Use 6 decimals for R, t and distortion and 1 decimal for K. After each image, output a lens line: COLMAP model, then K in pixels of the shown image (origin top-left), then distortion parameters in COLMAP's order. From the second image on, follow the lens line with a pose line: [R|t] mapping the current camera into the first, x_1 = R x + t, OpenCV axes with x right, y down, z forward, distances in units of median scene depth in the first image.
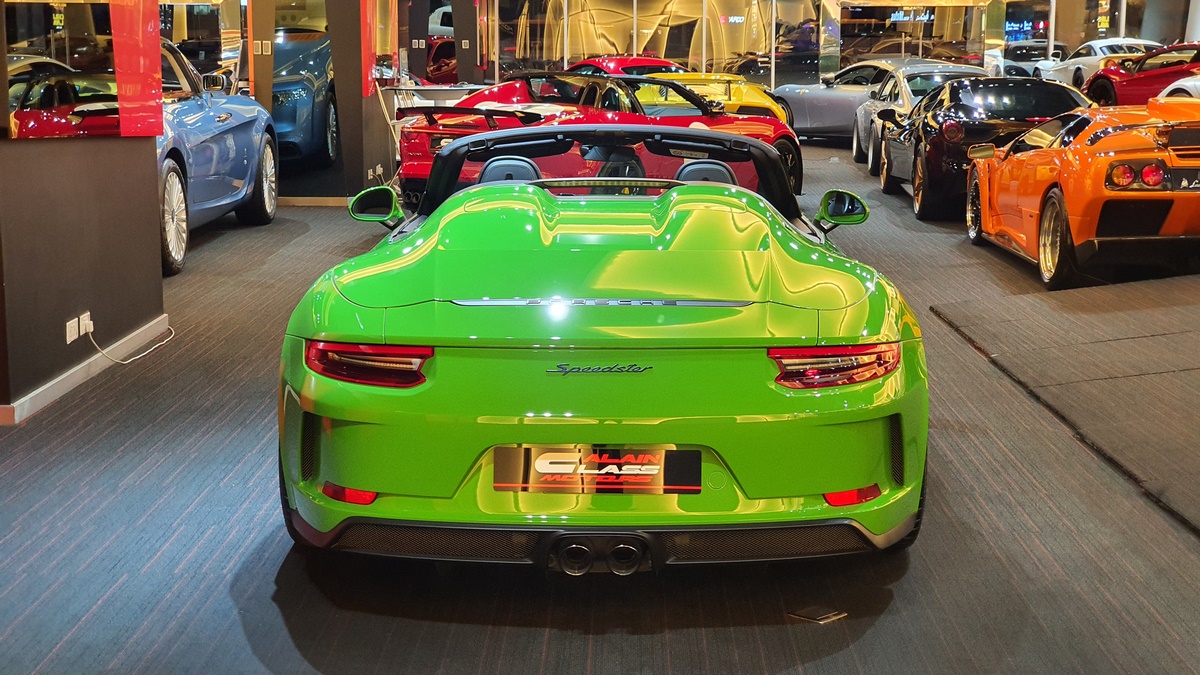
lens RADIAL K [[1776.5, 0, 599.6], [0, 1776.5, 342.1], [0, 0, 1]] dist [0.070525, 0.000000]
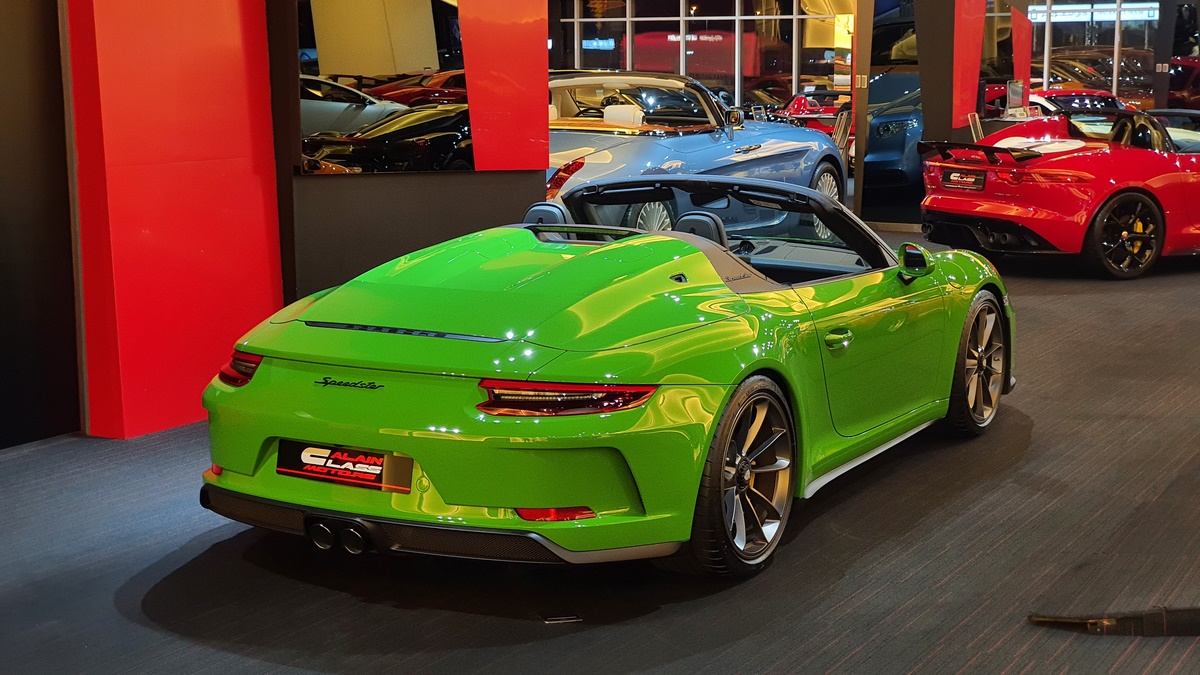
lens RADIAL K [[1776.5, 0, 609.6], [0, 1776.5, 334.8], [0, 0, 1]] dist [0.070525, 0.000000]
pose [[0.878560, 0.071380, -0.472268, 0.719510], [-0.077220, 0.996989, 0.007036, -0.039914], [0.471349, 0.030287, 0.881427, 0.002869]]
